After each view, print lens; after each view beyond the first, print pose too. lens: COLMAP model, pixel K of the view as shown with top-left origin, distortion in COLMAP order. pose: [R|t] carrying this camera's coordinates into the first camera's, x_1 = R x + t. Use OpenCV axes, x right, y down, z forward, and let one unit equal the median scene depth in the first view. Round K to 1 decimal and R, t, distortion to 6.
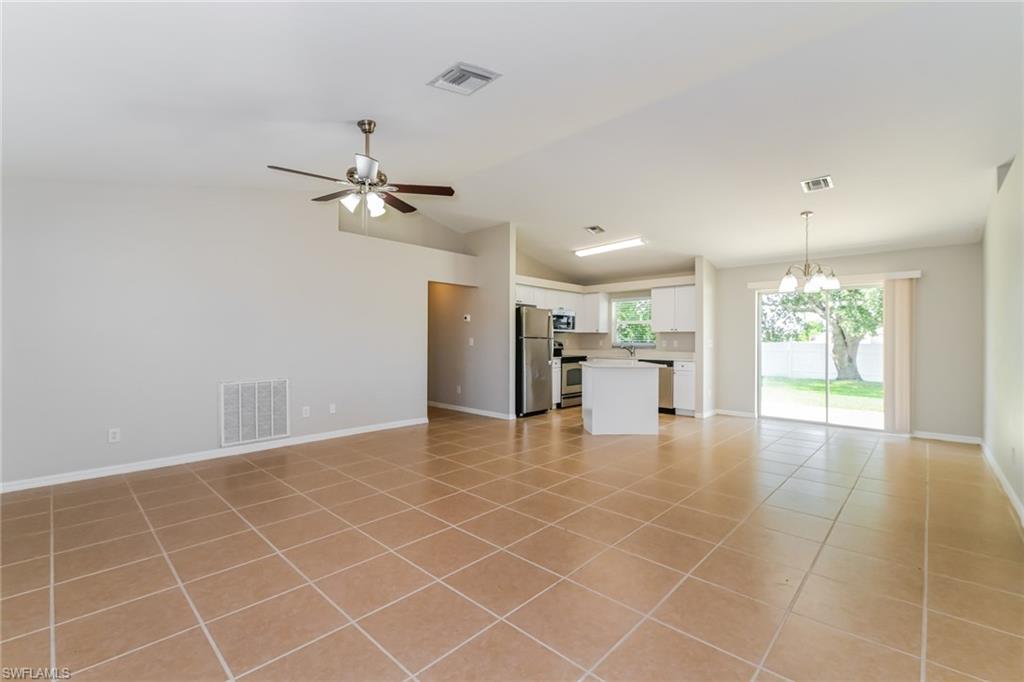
lens RADIAL K [[441.6, 0, 524.0], [0, 441.6, 342.8], [0, 0, 1]] dist [0.004260, -0.002351]
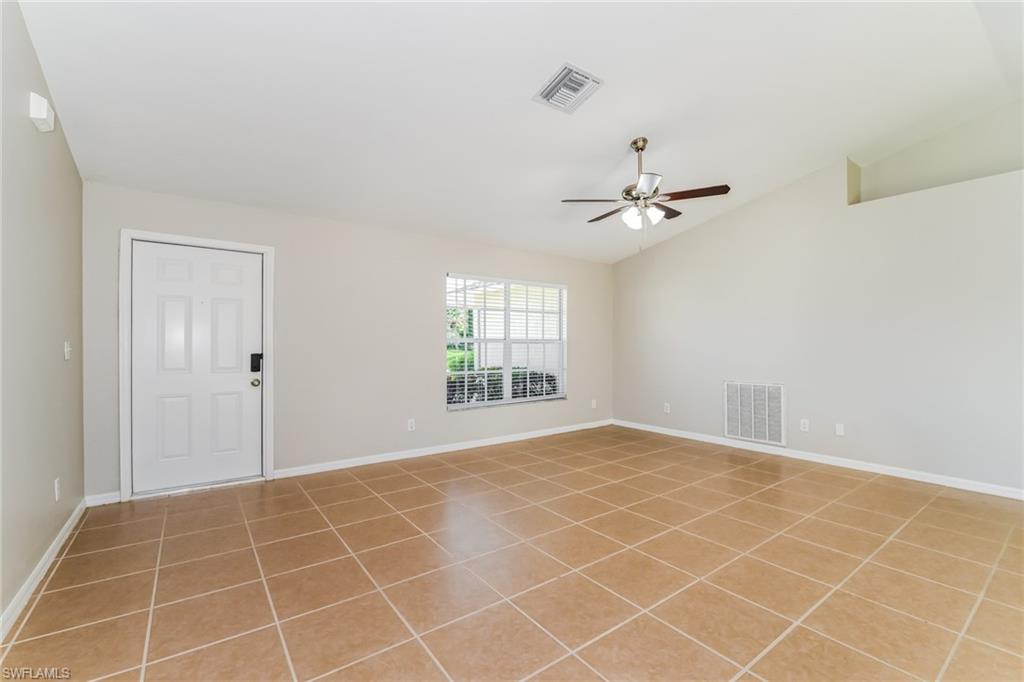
lens RADIAL K [[441.6, 0, 502.6], [0, 441.6, 343.0], [0, 0, 1]] dist [0.004260, -0.002351]
pose [[-0.199772, -0.002833, -0.979838, 2.066136], [-0.009693, 0.999953, -0.000915, -0.010706], [0.979794, 0.009315, -0.199790, 2.398638]]
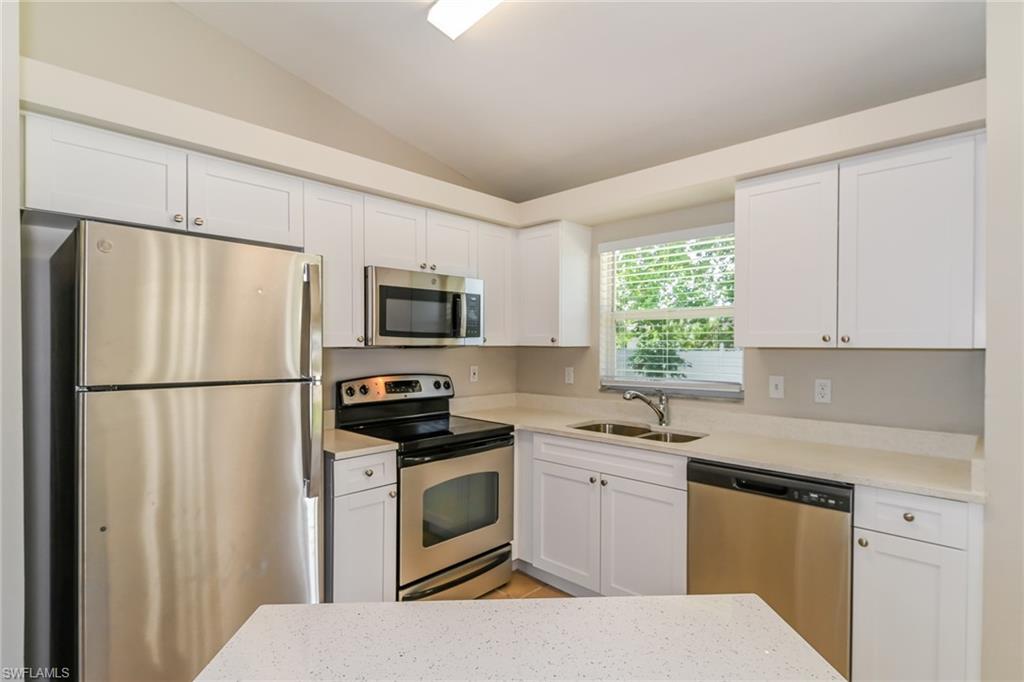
lens RADIAL K [[513.2, 0, 512.3], [0, 513.2, 344.6], [0, 0, 1]] dist [-0.005336, 0.000674]
pose [[0.999004, -0.001811, -0.044595, 0.150633], [0.001564, 0.999983, -0.005578, -0.022024], [0.044604, 0.005503, 0.998990, 0.615349]]
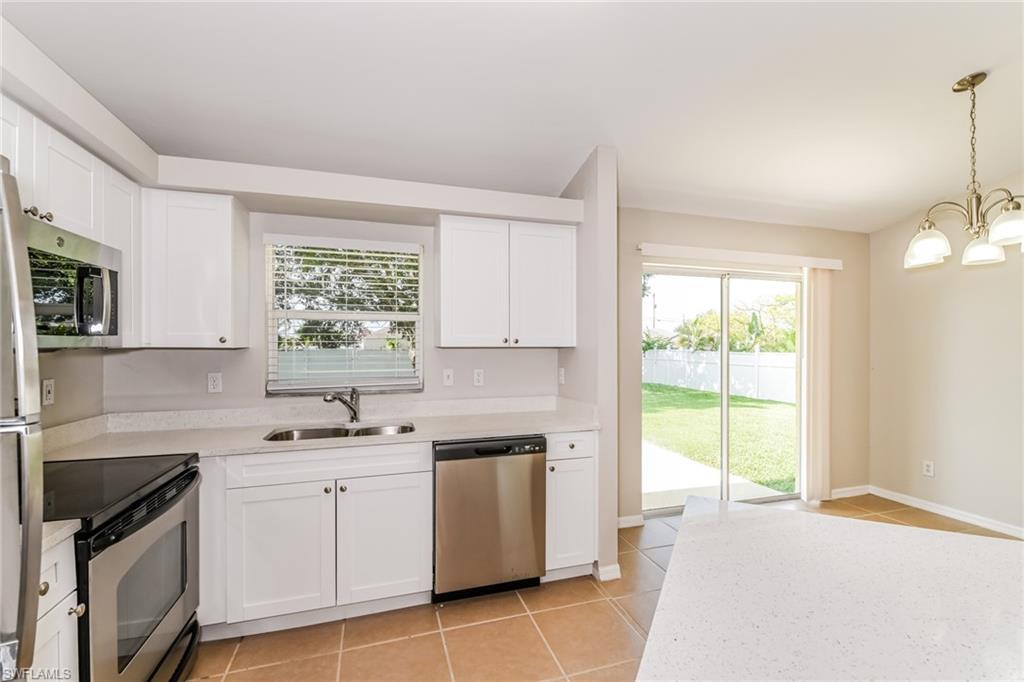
lens RADIAL K [[441.6, 0, 530.2], [0, 441.6, 347.5], [0, 0, 1]] dist [0.004260, -0.002351]
pose [[0.497485, -0.011566, 0.867396, 0.030892], [0.009432, 0.999924, 0.007924, -0.023427], [-0.867422, 0.004239, 0.497556, 0.698872]]
